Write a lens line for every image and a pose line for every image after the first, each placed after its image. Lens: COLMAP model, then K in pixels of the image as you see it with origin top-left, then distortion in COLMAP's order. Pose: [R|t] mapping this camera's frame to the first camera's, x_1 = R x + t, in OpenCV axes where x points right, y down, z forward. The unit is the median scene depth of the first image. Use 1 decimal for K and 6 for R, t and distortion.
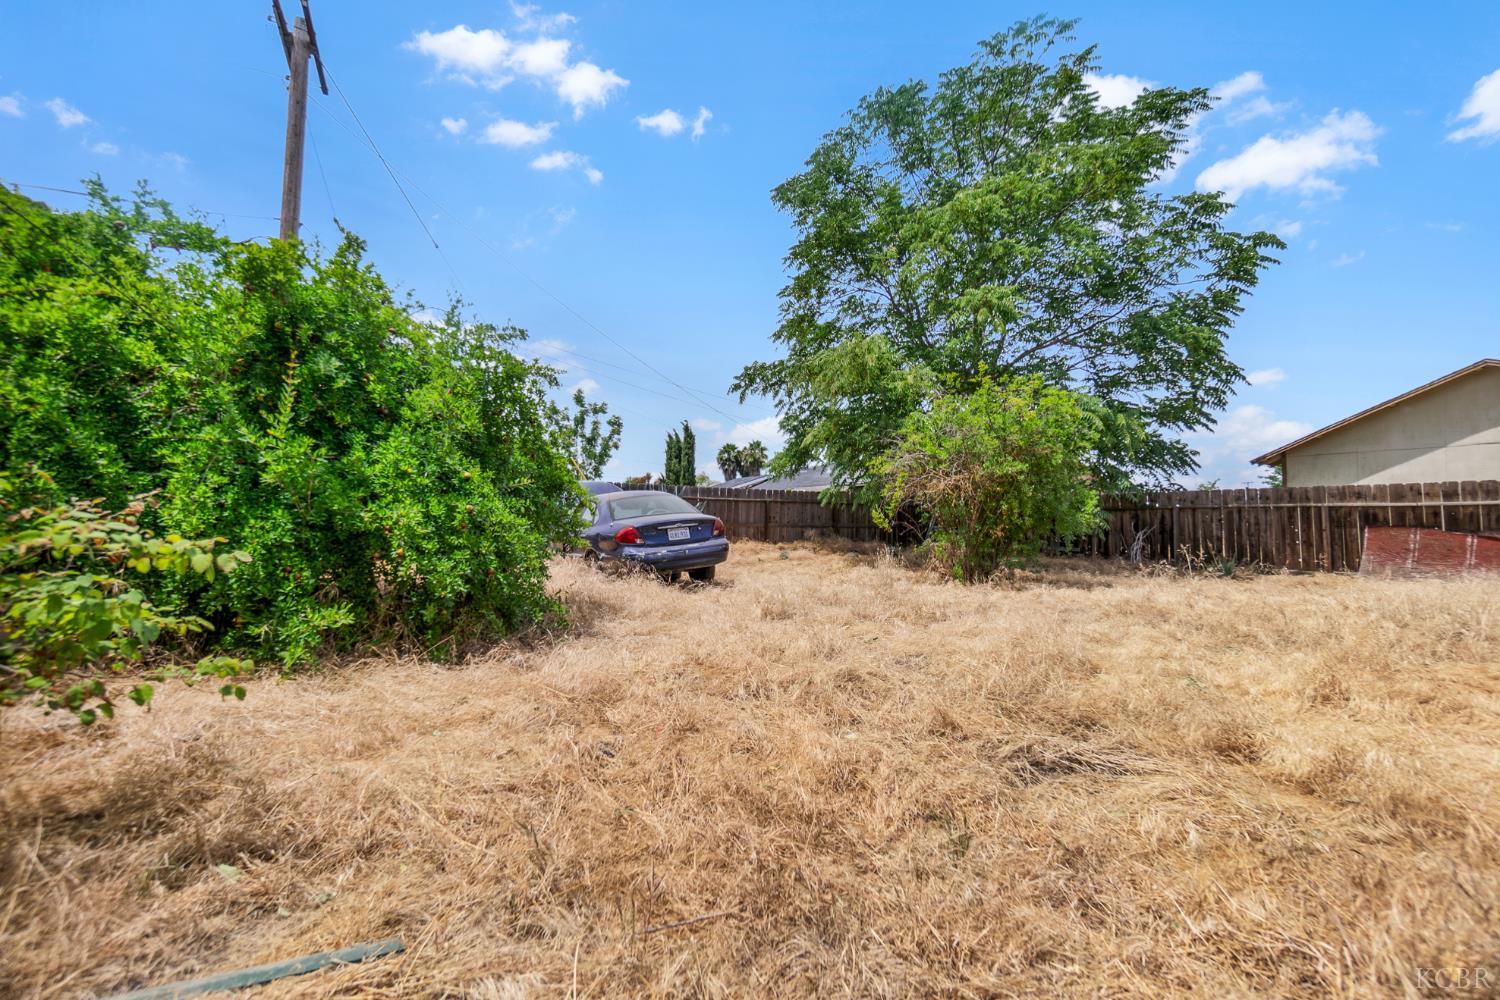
lens RADIAL K [[664.8, 0, 754.2], [0, 664.8, 490.8], [0, 0, 1]] dist [0.001239, -0.000099]
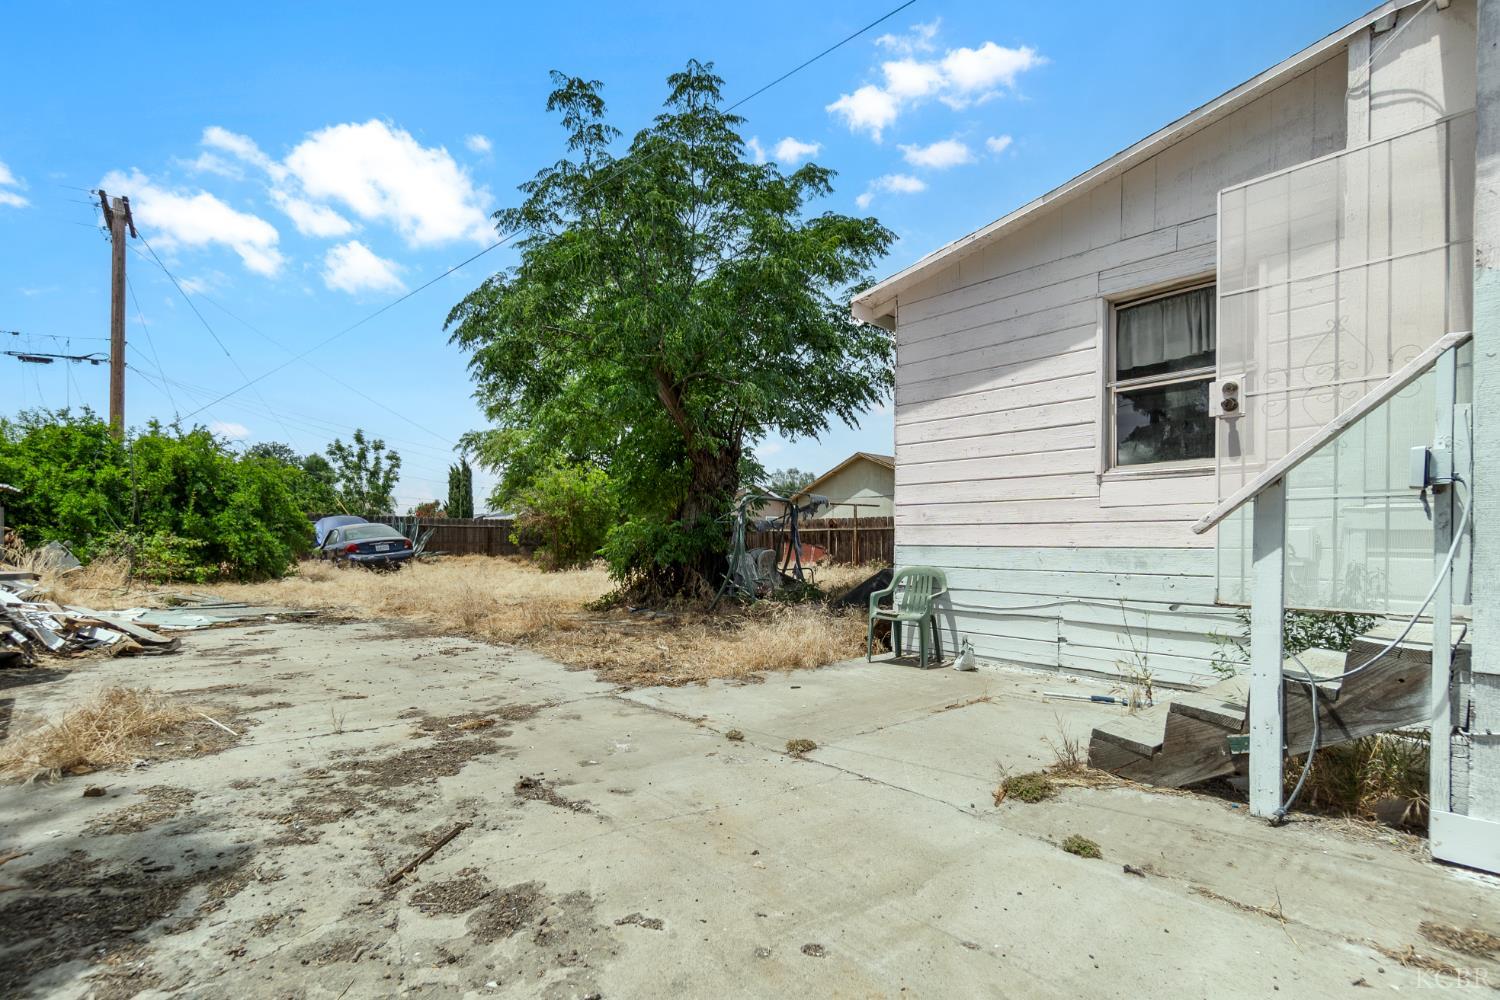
lens RADIAL K [[664.8, 0, 713.9], [0, 664.8, 549.8], [0, 0, 1]] dist [0.001239, -0.000099]
pose [[0.981512, -0.007617, 0.191247, 0.431380], [-0.003380, 0.998362, 0.057110, -0.037916], [-0.191369, -0.056700, 0.979879, -0.986419]]
